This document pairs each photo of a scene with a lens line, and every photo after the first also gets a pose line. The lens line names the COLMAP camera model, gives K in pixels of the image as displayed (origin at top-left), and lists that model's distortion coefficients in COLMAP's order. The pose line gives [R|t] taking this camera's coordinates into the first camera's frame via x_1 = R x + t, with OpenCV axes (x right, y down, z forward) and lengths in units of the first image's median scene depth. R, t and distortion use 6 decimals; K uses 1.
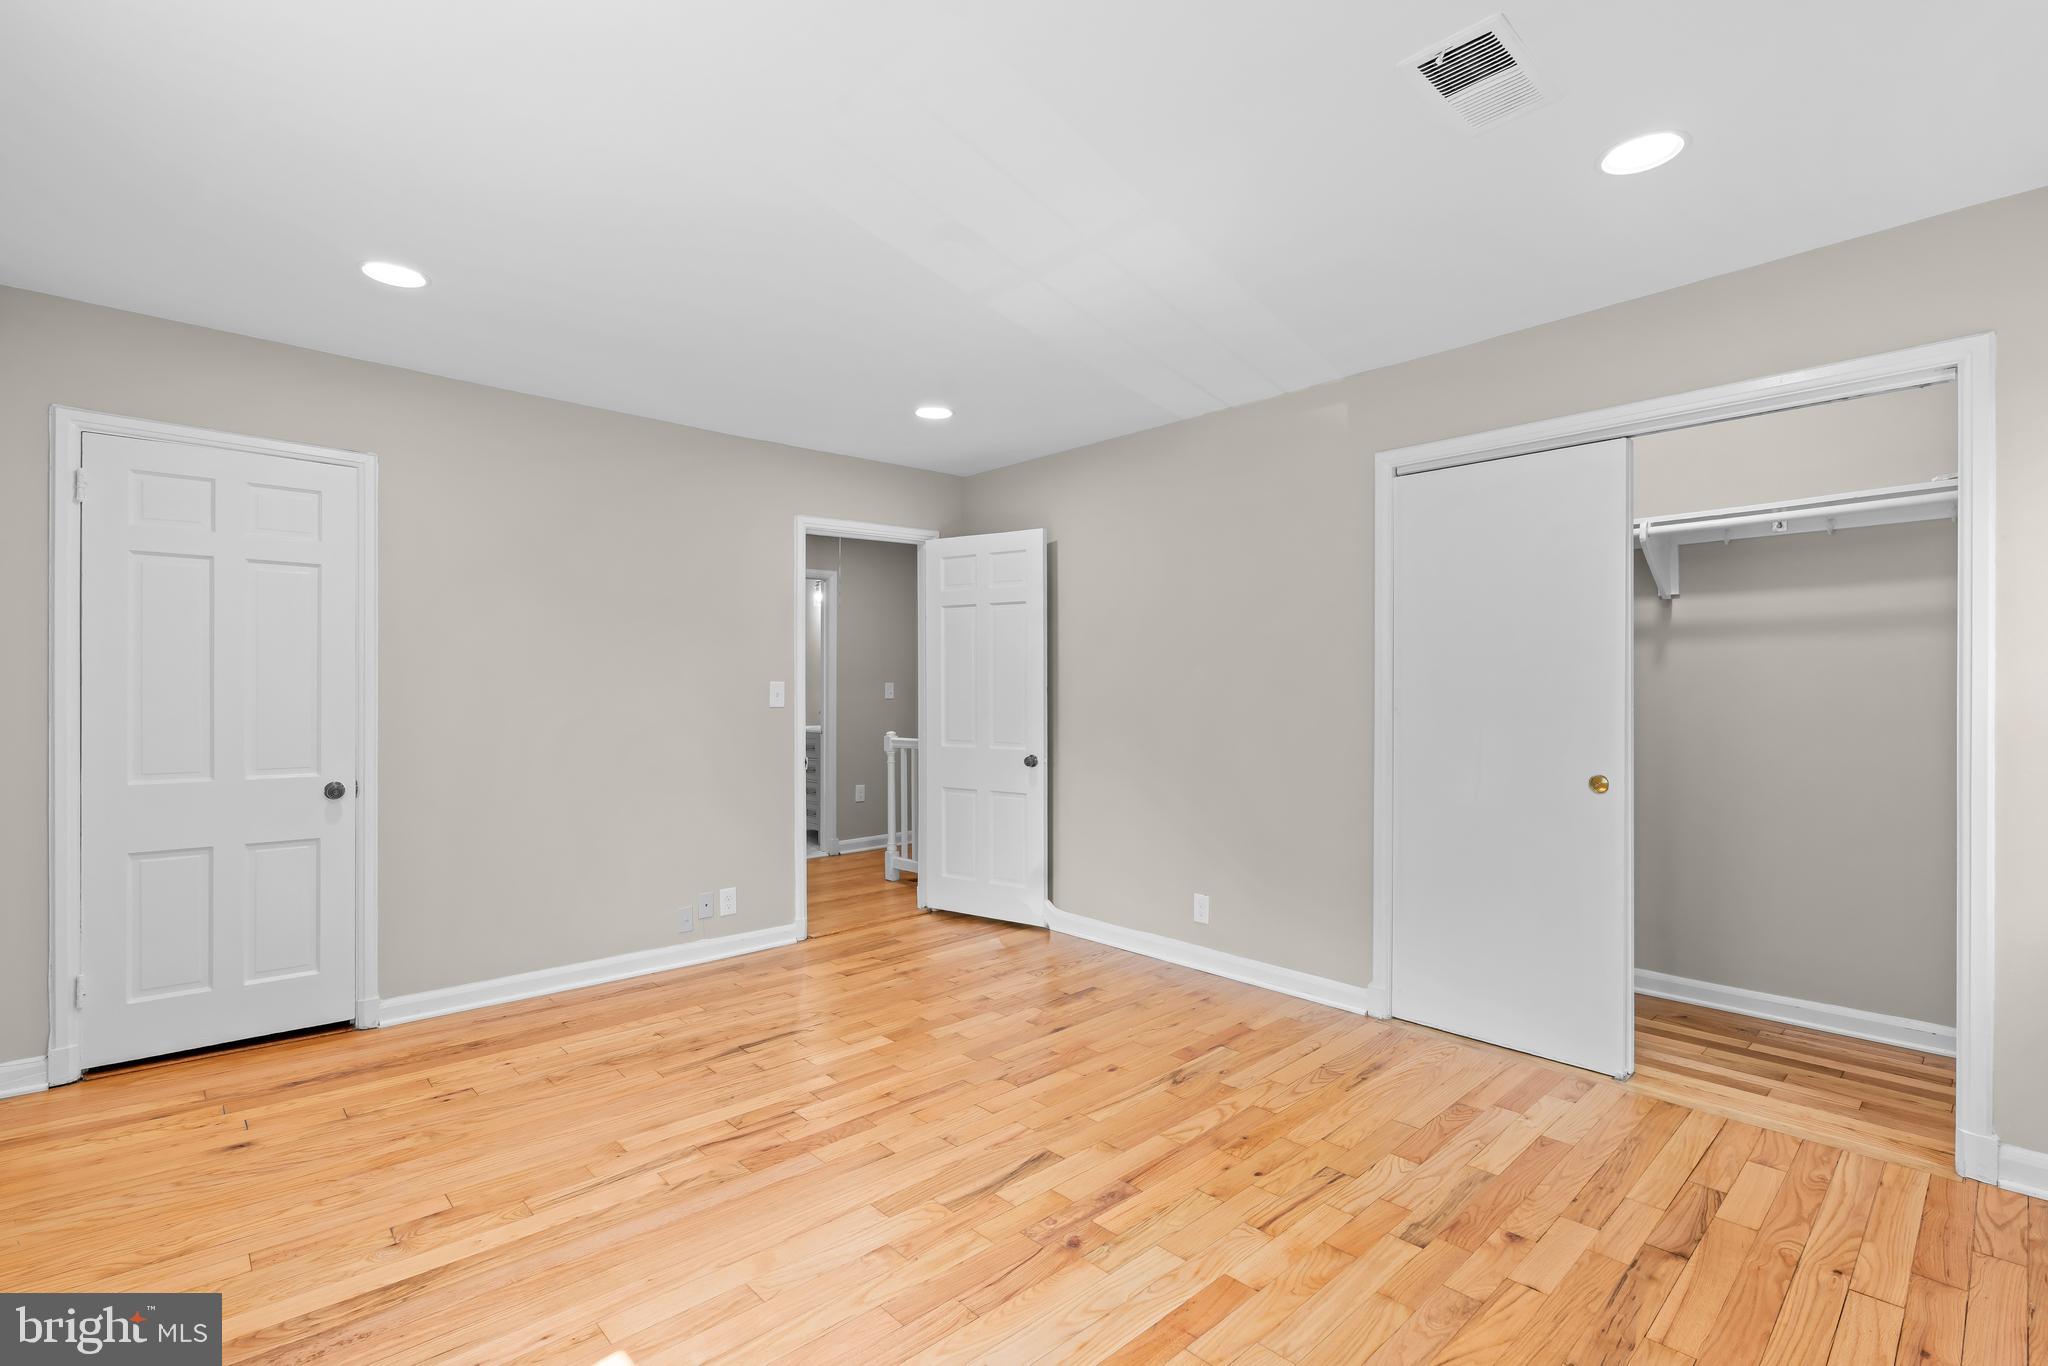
lens RADIAL K [[932.7, 0, 1024.0], [0, 932.7, 683.0], [0, 0, 1]] dist [0.001727, 0.000553]
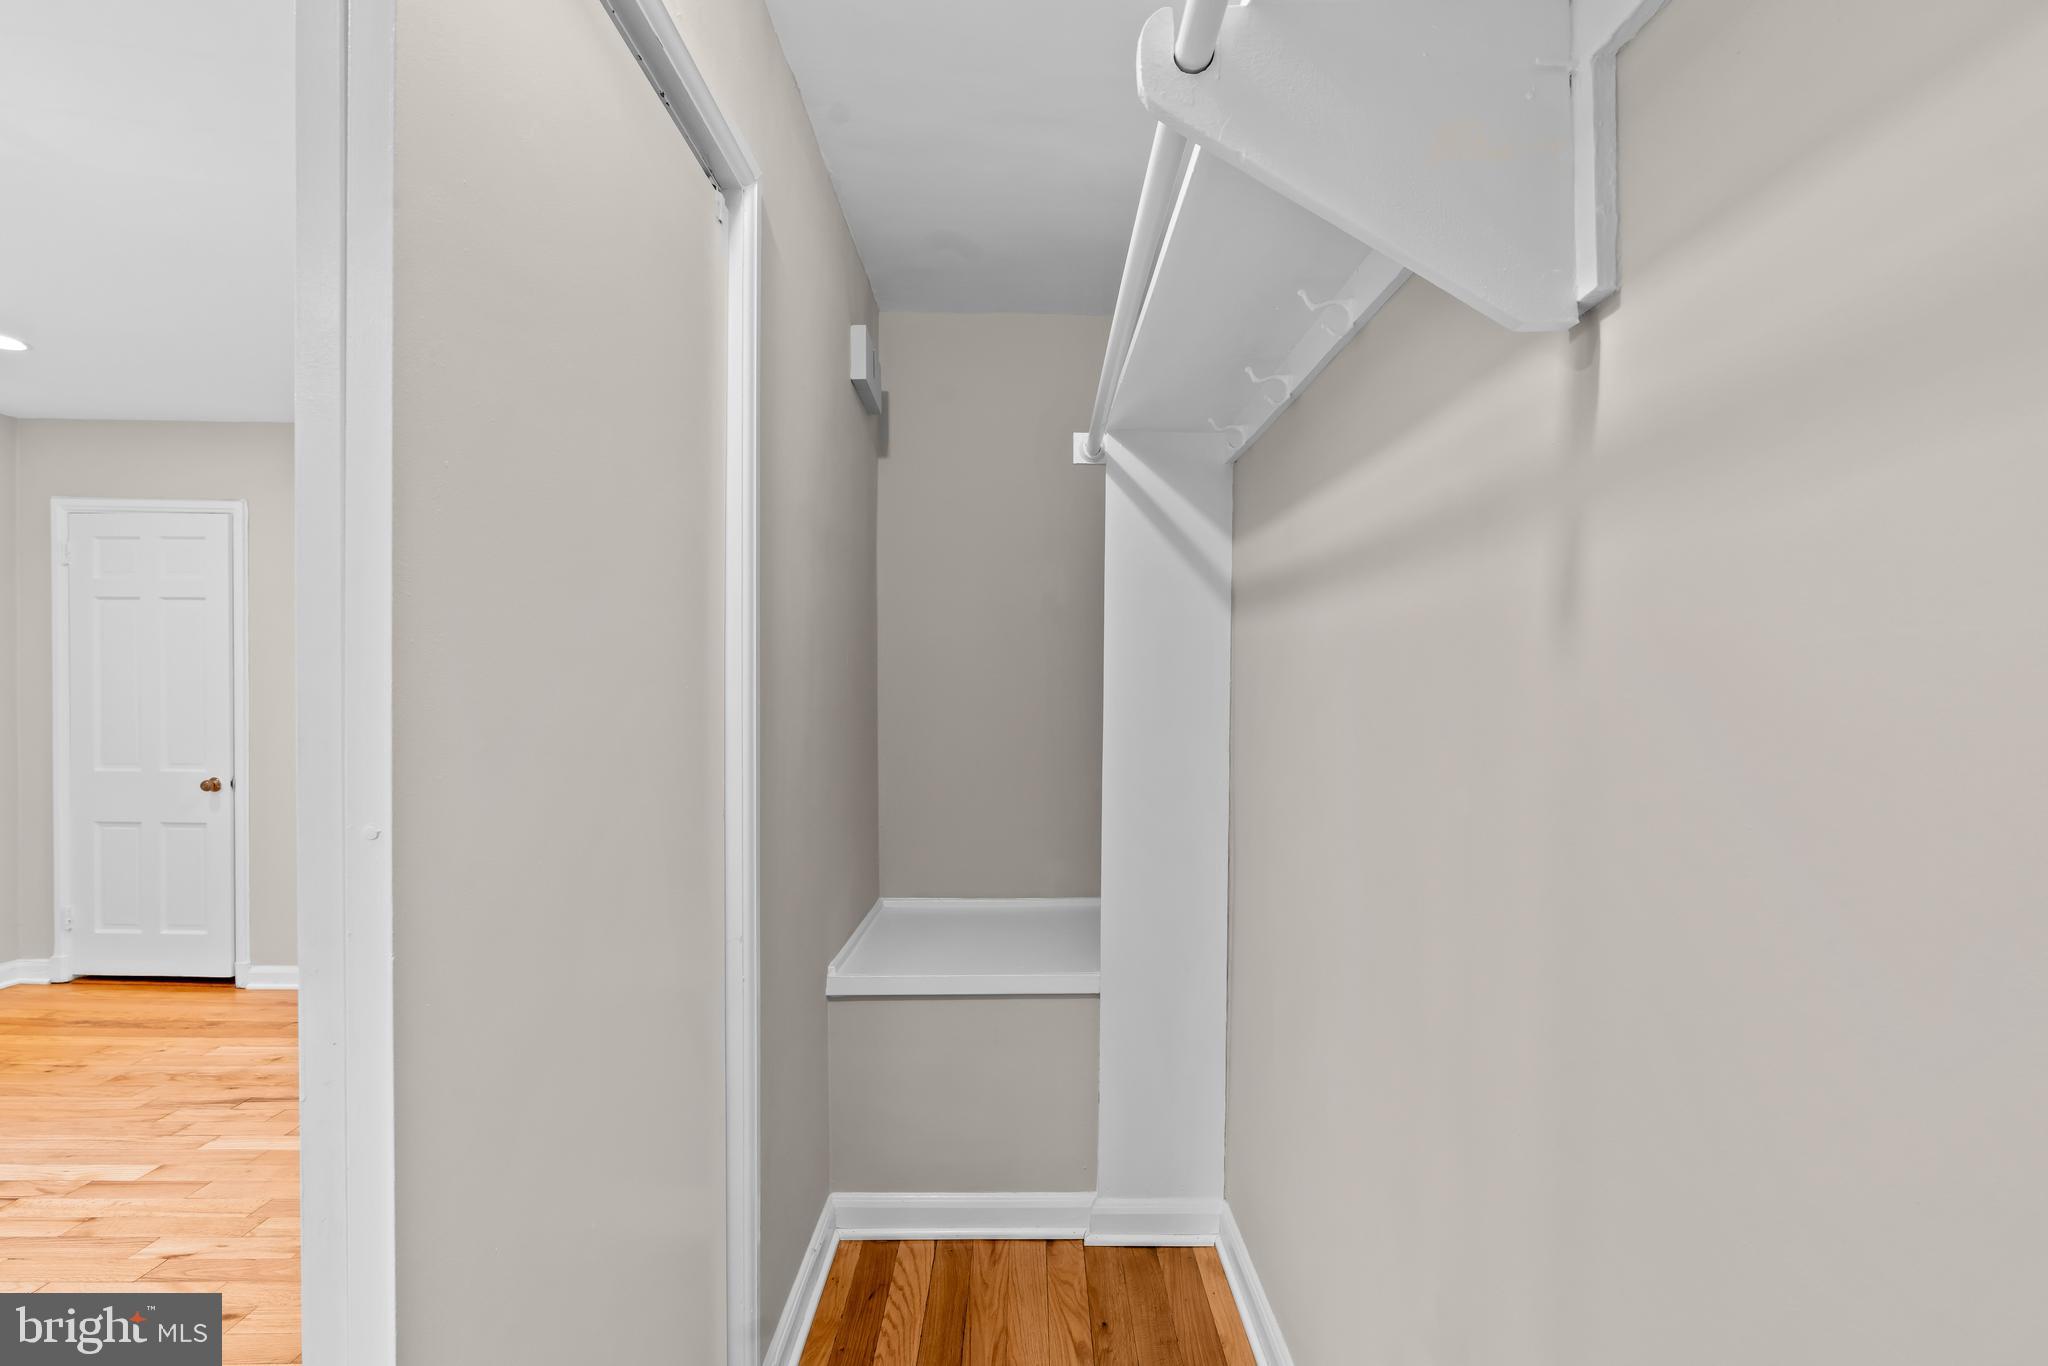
lens RADIAL K [[922.8, 0, 1024.0], [0, 922.8, 683.0], [0, 0, 1]] dist [-0.000907, -0.000160]
pose [[0.733892, -0.008111, -0.679218, 0.921980], [0.003760, 0.999962, -0.007879, -0.001911], [0.679256, 0.003228, 0.733894, 0.922485]]
